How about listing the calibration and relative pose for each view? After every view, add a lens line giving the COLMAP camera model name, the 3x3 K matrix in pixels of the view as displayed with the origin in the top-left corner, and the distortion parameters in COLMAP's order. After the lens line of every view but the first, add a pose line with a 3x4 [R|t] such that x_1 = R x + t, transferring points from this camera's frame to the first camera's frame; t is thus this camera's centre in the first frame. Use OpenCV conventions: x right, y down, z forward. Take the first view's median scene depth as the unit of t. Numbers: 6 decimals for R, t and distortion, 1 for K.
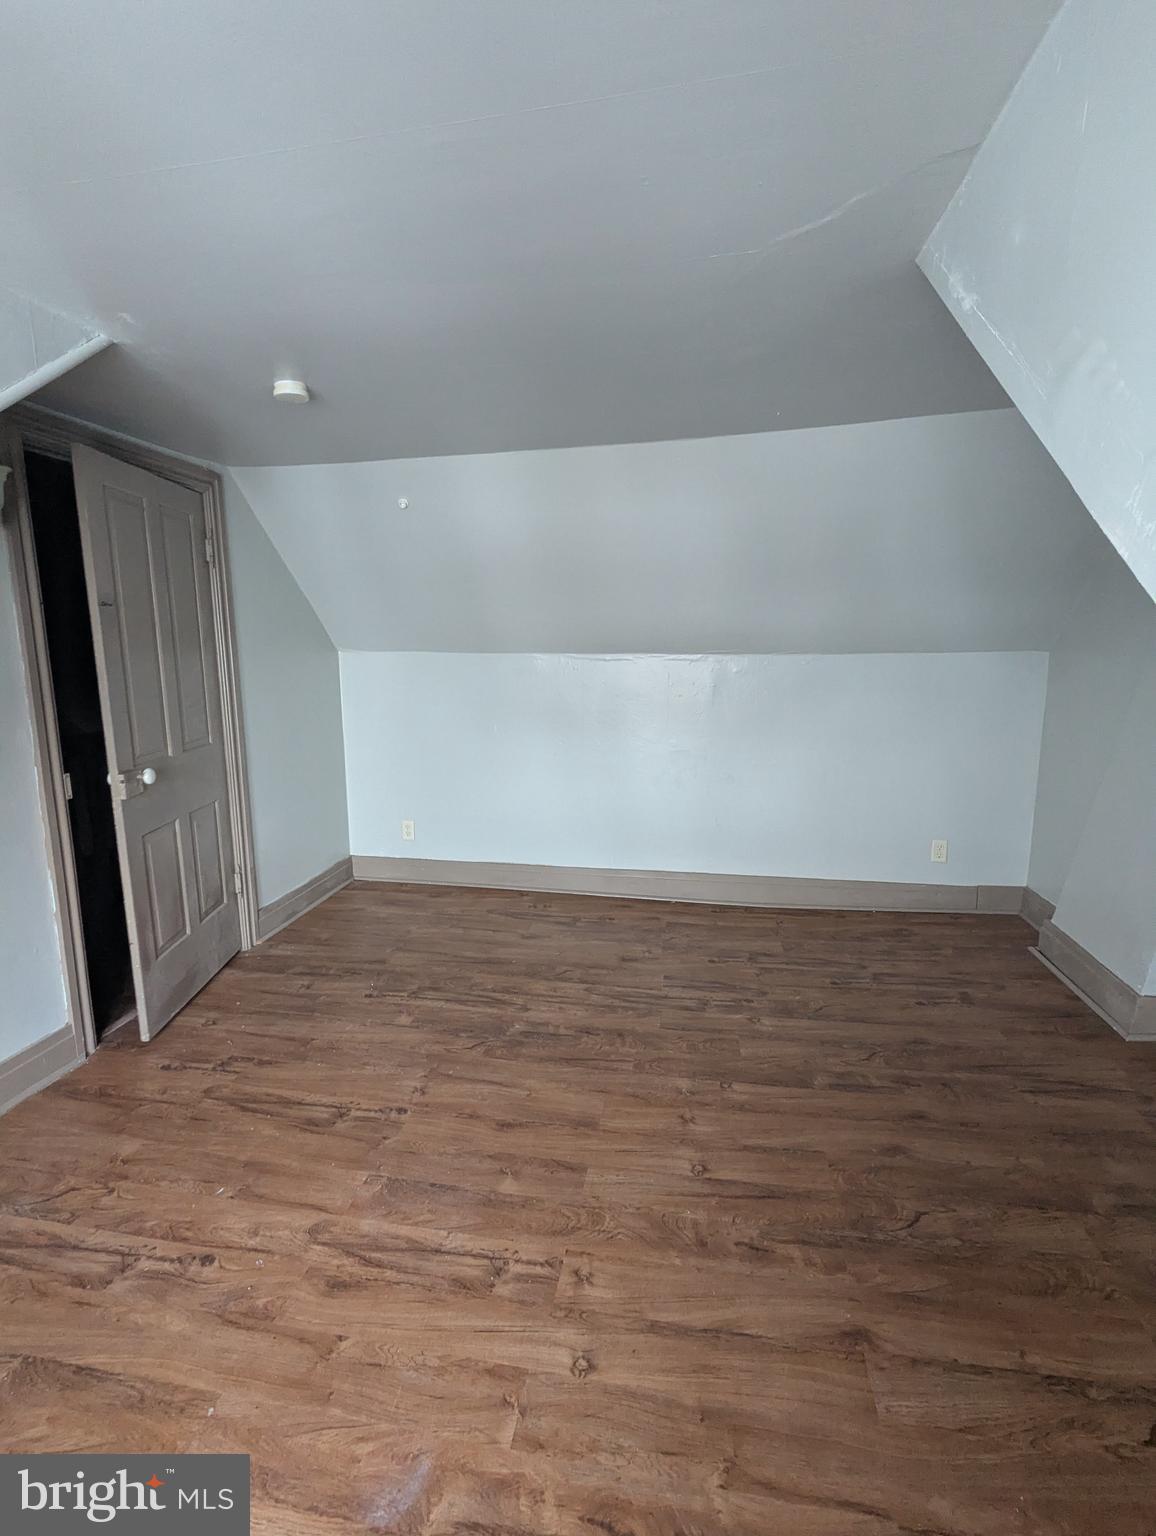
lens RADIAL K [[736.8, 0, 577.5], [0, 736.8, 769.6], [0, 0, 1]] dist [0.002034, 0.000175]
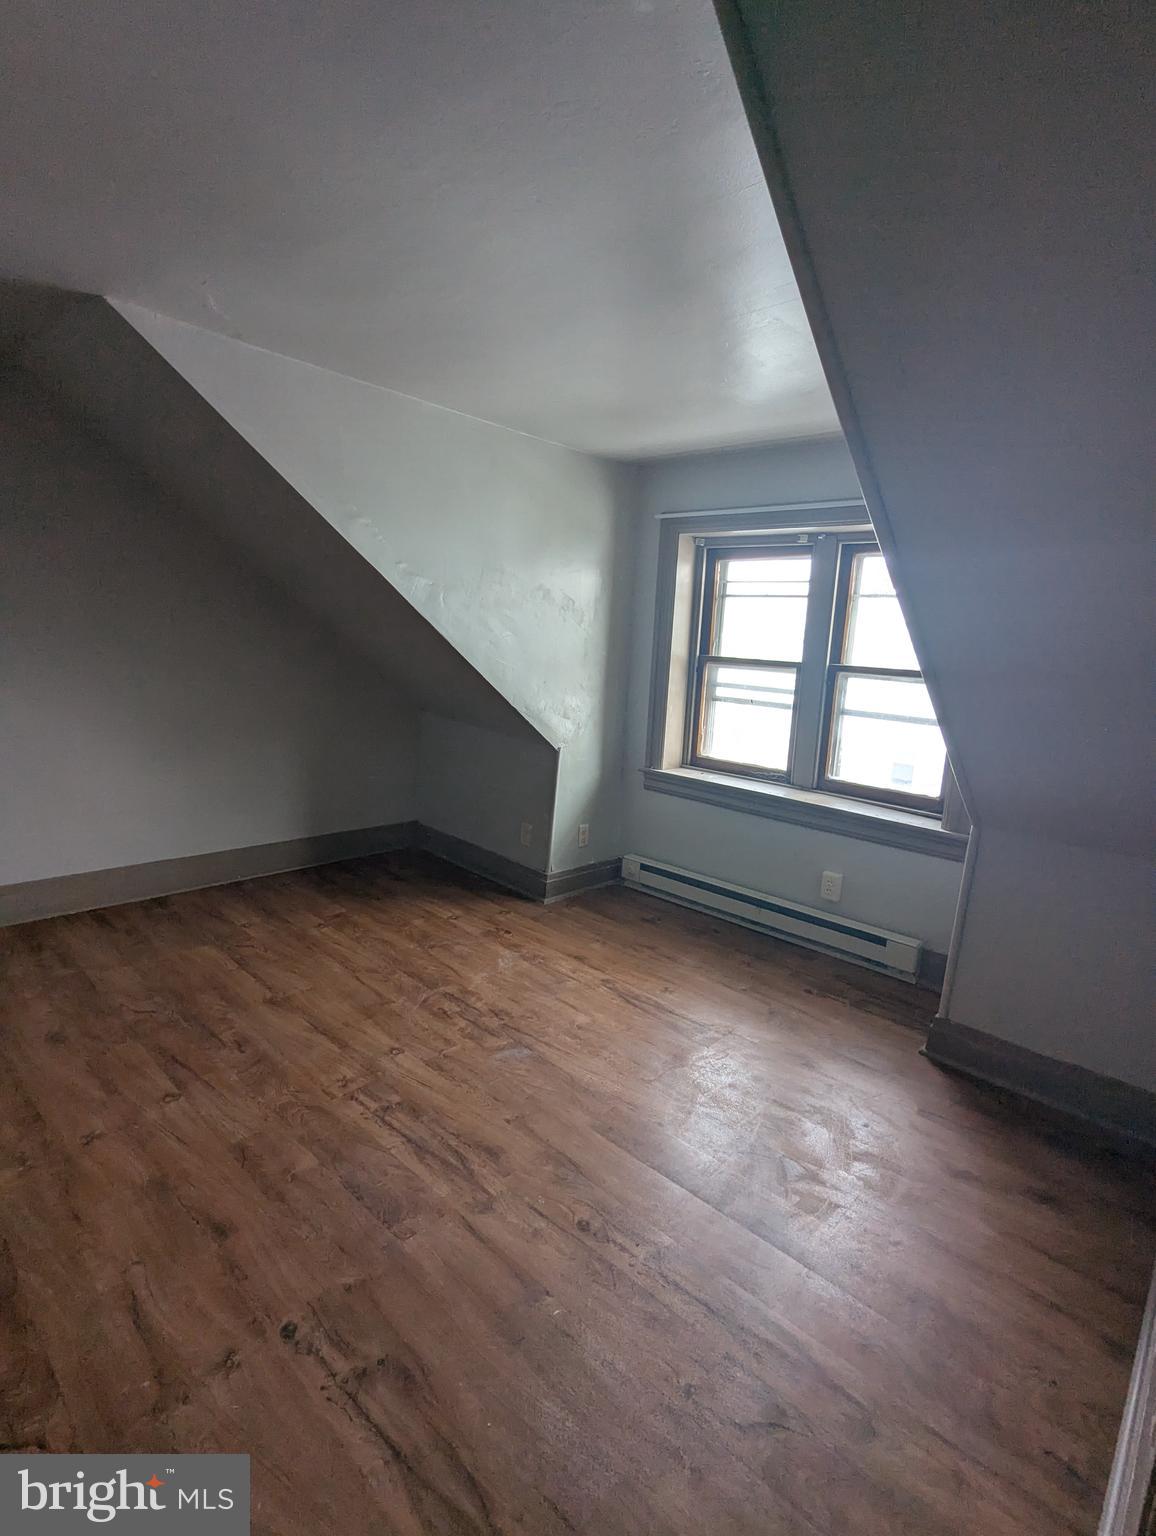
lens RADIAL K [[736.8, 0, 578.6], [0, 736.8, 762.9], [0, 0, 1]] dist [0.002034, 0.000175]
pose [[-0.844944, -0.127049, 0.519547, -0.907773], [0.039958, 0.953669, 0.298192, -0.220486], [-0.533361, 0.272716, -0.800720, 1.585731]]
